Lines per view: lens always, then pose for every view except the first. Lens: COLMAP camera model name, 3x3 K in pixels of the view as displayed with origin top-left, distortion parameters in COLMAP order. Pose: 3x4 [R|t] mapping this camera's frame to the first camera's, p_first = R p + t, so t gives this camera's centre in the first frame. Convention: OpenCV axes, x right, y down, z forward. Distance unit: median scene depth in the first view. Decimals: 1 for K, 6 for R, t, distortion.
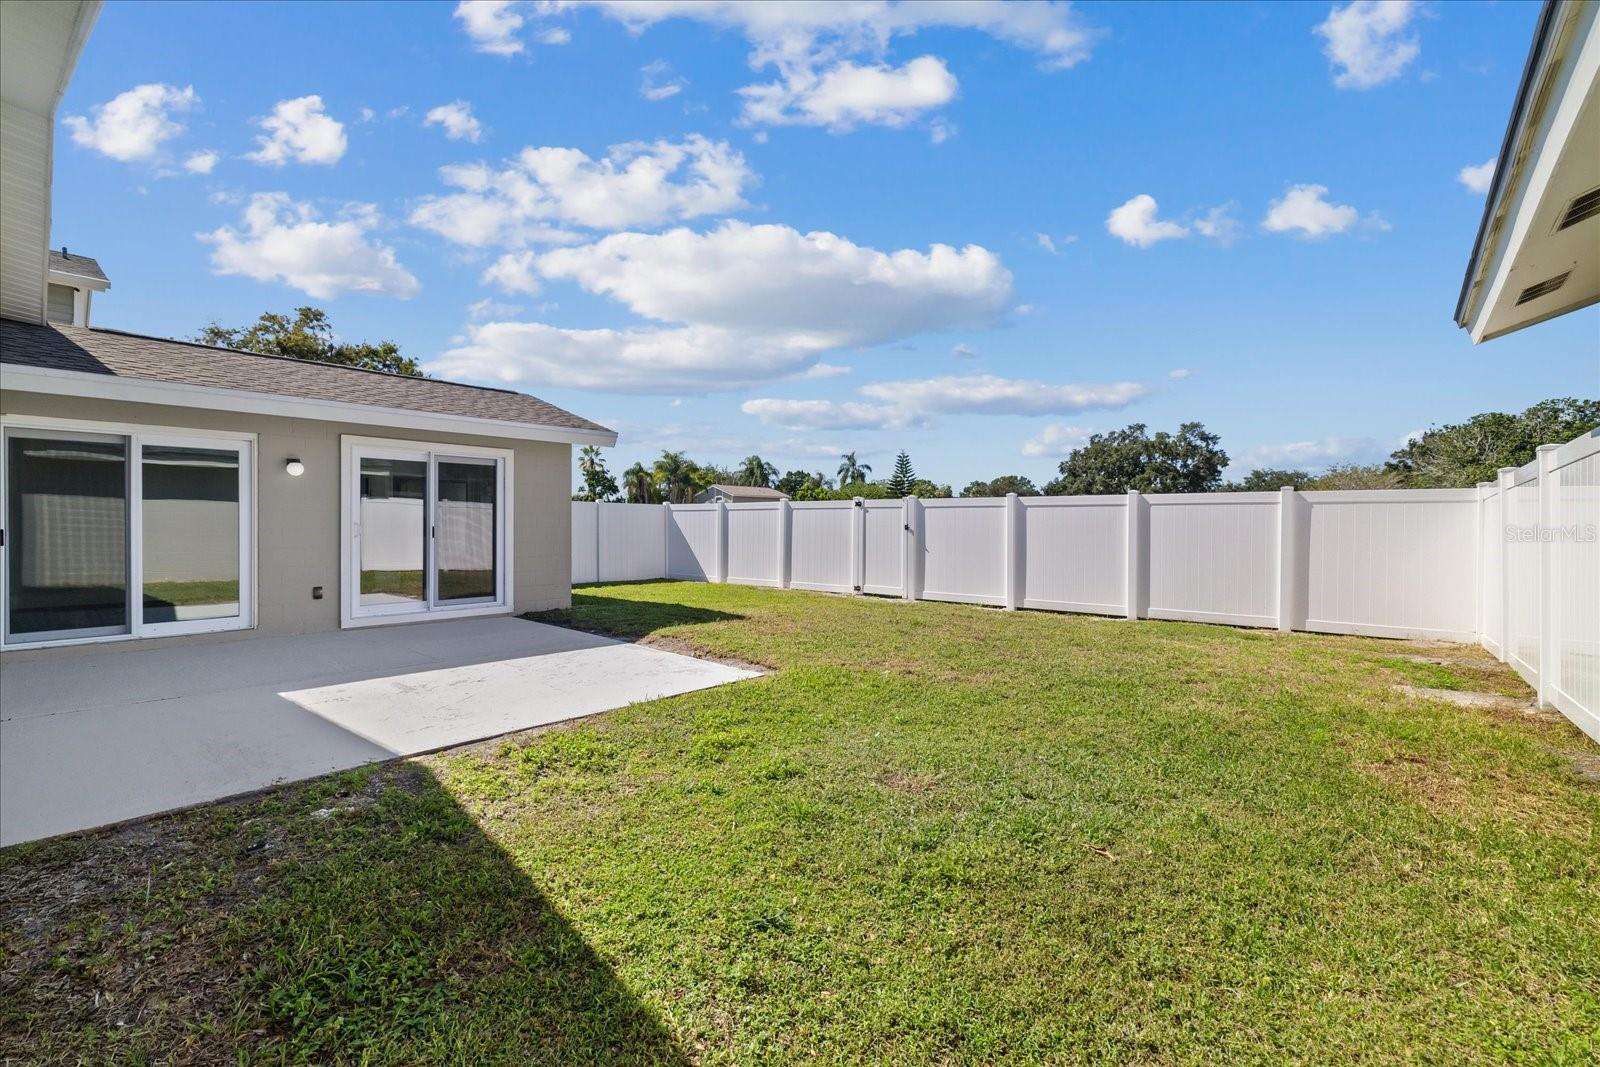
lens RADIAL K [[886.9, 0, 766.3], [0, 886.9, 529.1], [0, 0, 1]] dist [-0.001433, -0.000183]
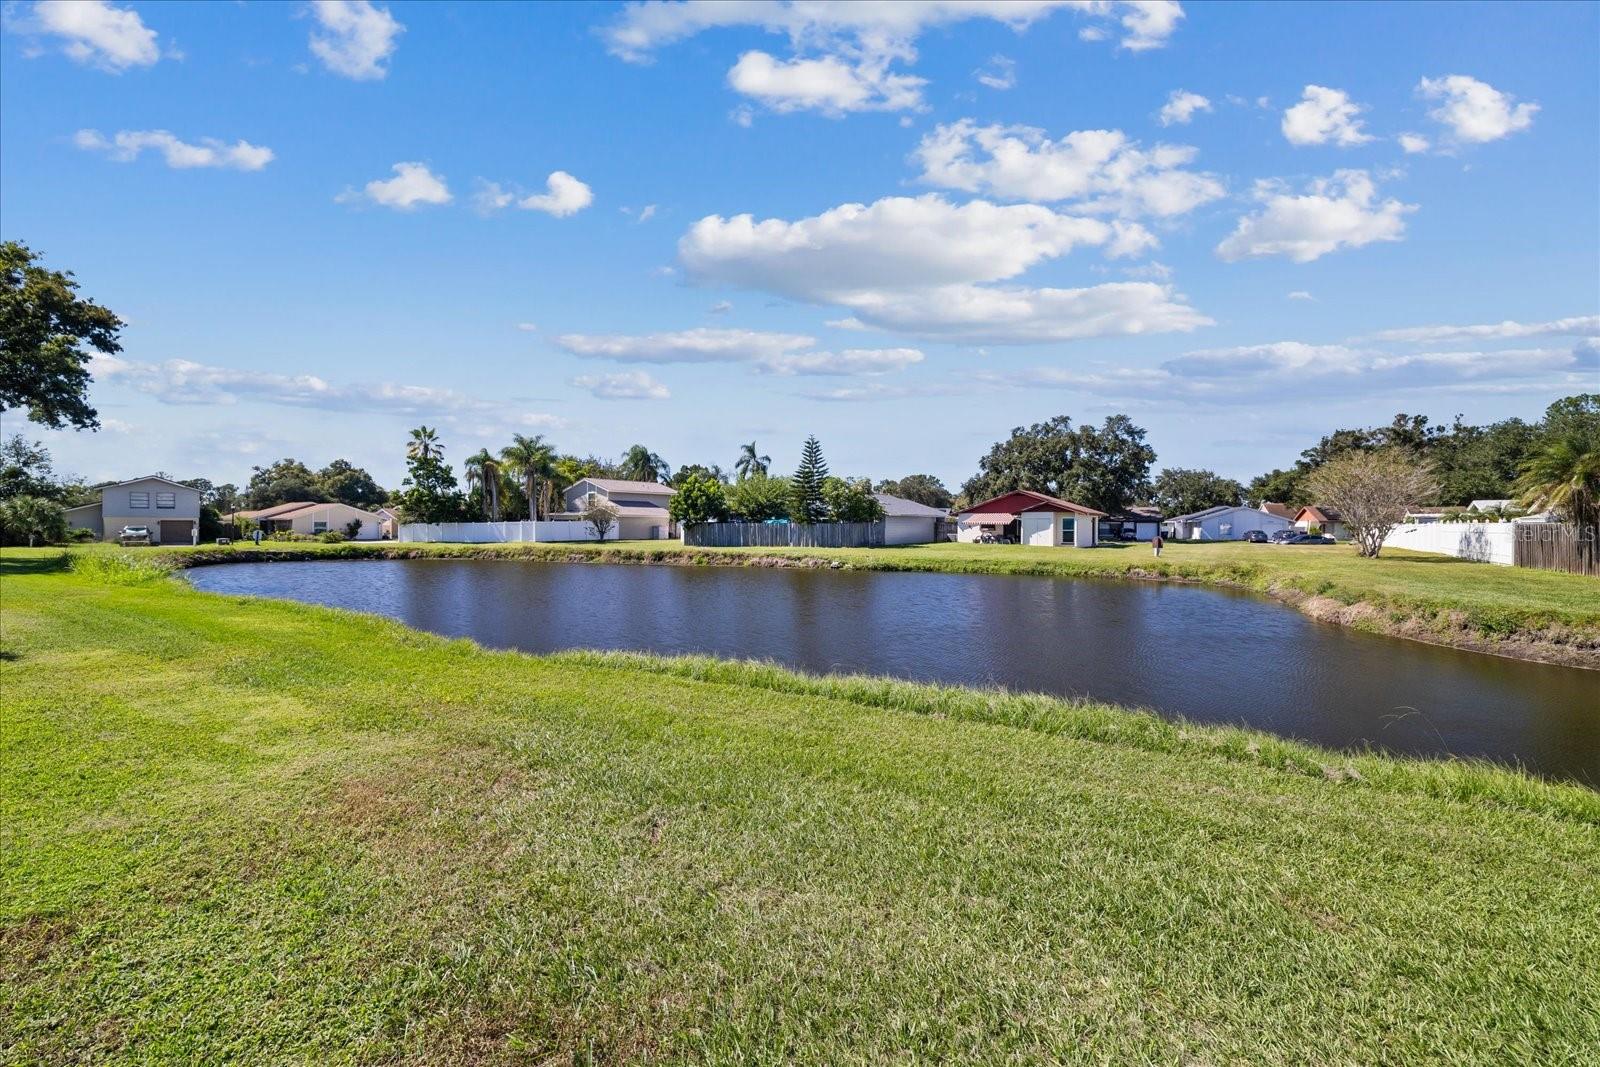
lens RADIAL K [[689.1, 0, 800.0], [0, 689.1, 533.5], [0, 0, 1]] dist [-0.000401, -0.000007]
pose [[0.989794, -0.003692, 0.142460, 0.046903], [0.002468, 0.999959, 0.008766, -0.003298], [-0.142487, -0.008325, 0.989762, 0.332250]]
